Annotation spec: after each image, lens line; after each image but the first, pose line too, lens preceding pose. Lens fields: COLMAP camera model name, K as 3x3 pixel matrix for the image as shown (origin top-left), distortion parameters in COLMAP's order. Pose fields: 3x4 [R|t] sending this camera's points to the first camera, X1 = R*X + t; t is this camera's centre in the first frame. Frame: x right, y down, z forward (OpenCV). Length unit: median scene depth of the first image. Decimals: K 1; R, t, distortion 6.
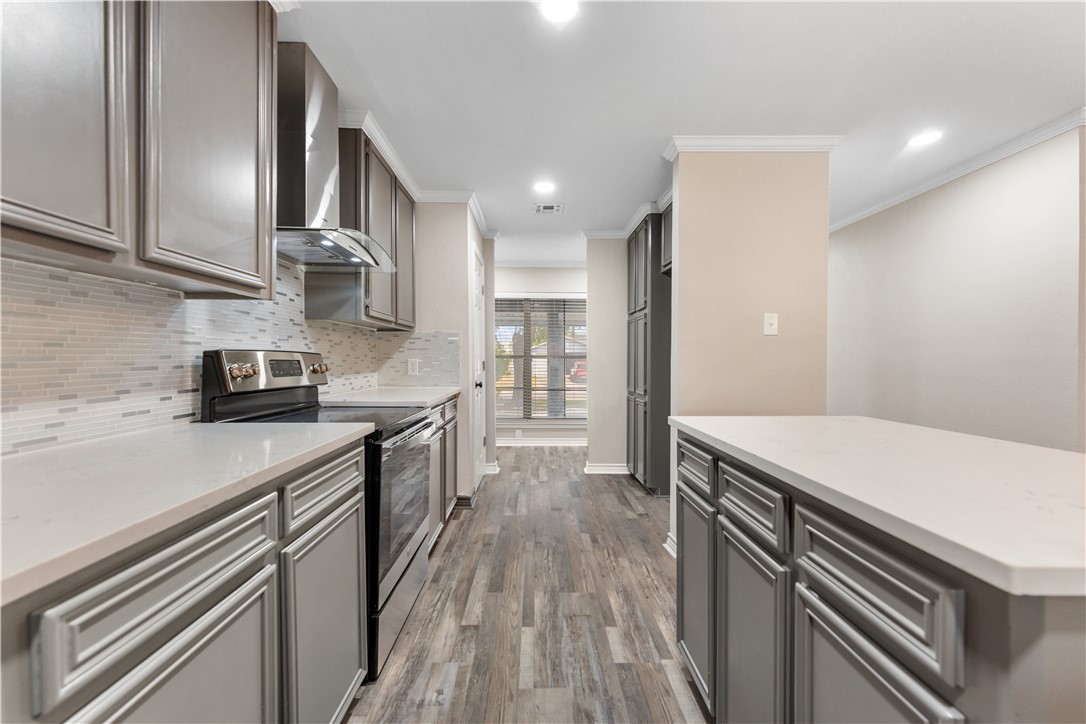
lens RADIAL K [[433.4, 0, 544.0], [0, 433.4, 361.2], [0, 0, 1]] dist [0.001882, -0.000269]
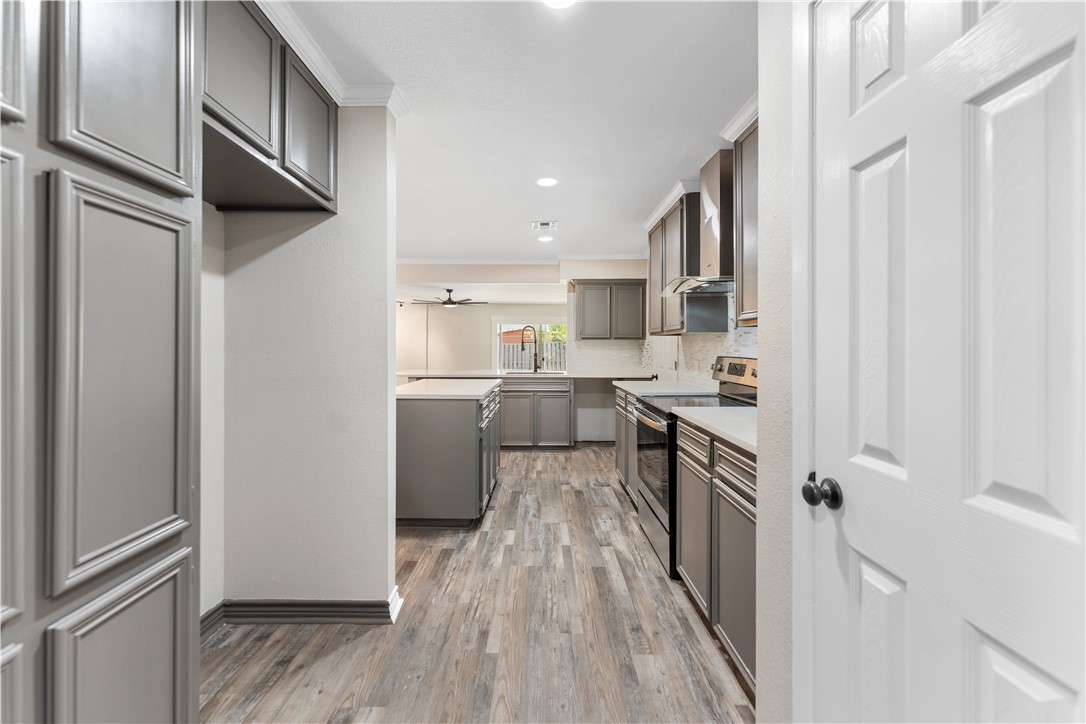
lens RADIAL K [[433.4, 0, 543.8], [0, 433.4, 345.7], [0, 0, 1]] dist [0.001882, -0.000269]
pose [[-0.999906, -0.000862, 0.013705, 0.016626], [-0.000851, 0.999999, 0.000817, -0.056230], [-0.013705, 0.000805, -0.999906, 2.227616]]
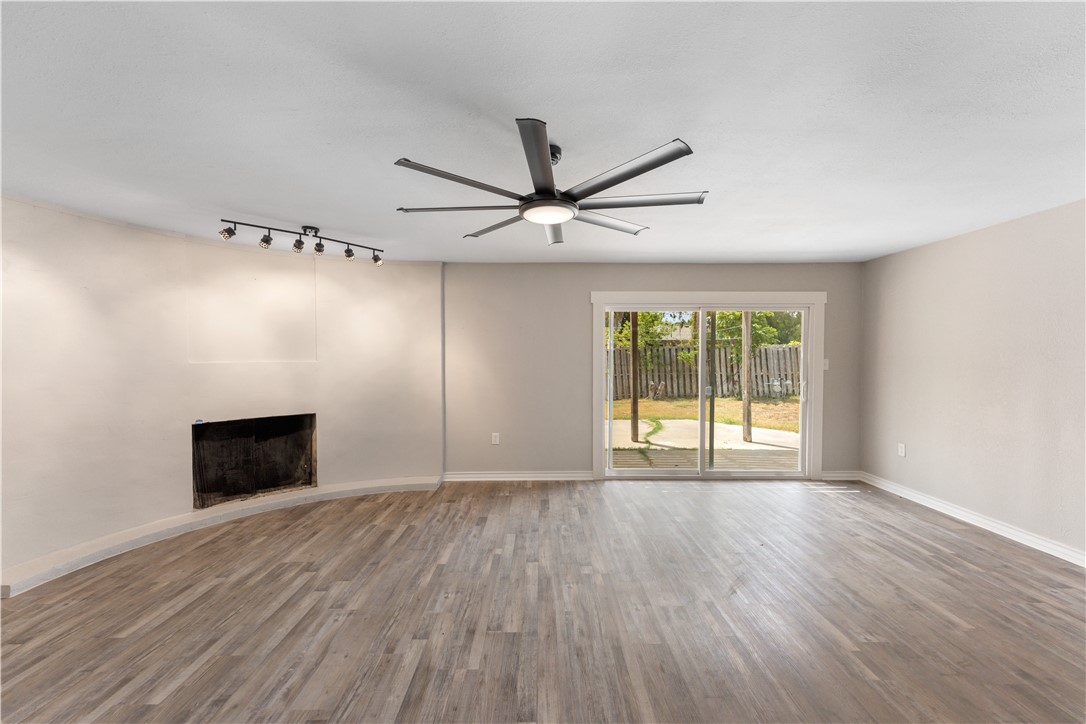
lens RADIAL K [[433.4, 0, 542.2], [0, 433.4, 363.6], [0, 0, 1]] dist [0.001882, -0.000269]
pose [[-0.999683, 0.005826, 0.024504, 0.966100], [0.006459, 0.999645, 0.025858, -0.106844], [-0.024344, 0.026008, -0.999365, -0.875715]]
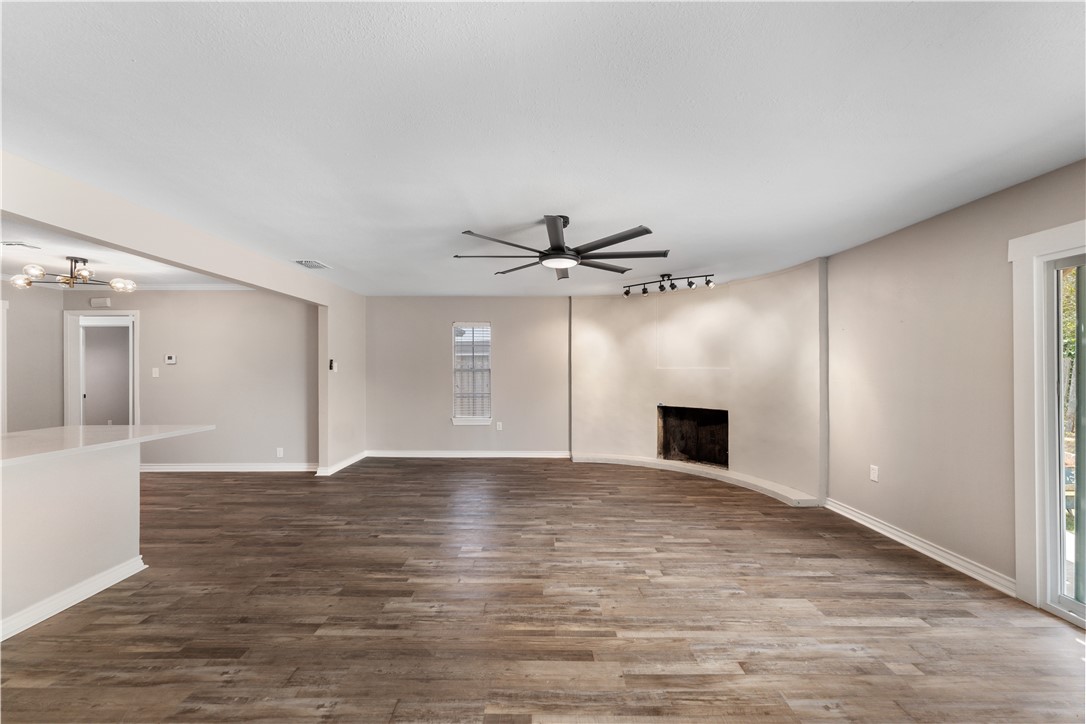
lens RADIAL K [[433.4, 0, 542.8], [0, 433.4, 372.7], [0, 0, 1]] dist [0.001882, -0.000269]
pose [[0.026326, -0.006412, 0.999633, -0.521919], [0.006891, 0.999957, 0.006232, -0.069473], [-0.999630, 0.006725, 0.026369, -1.913417]]
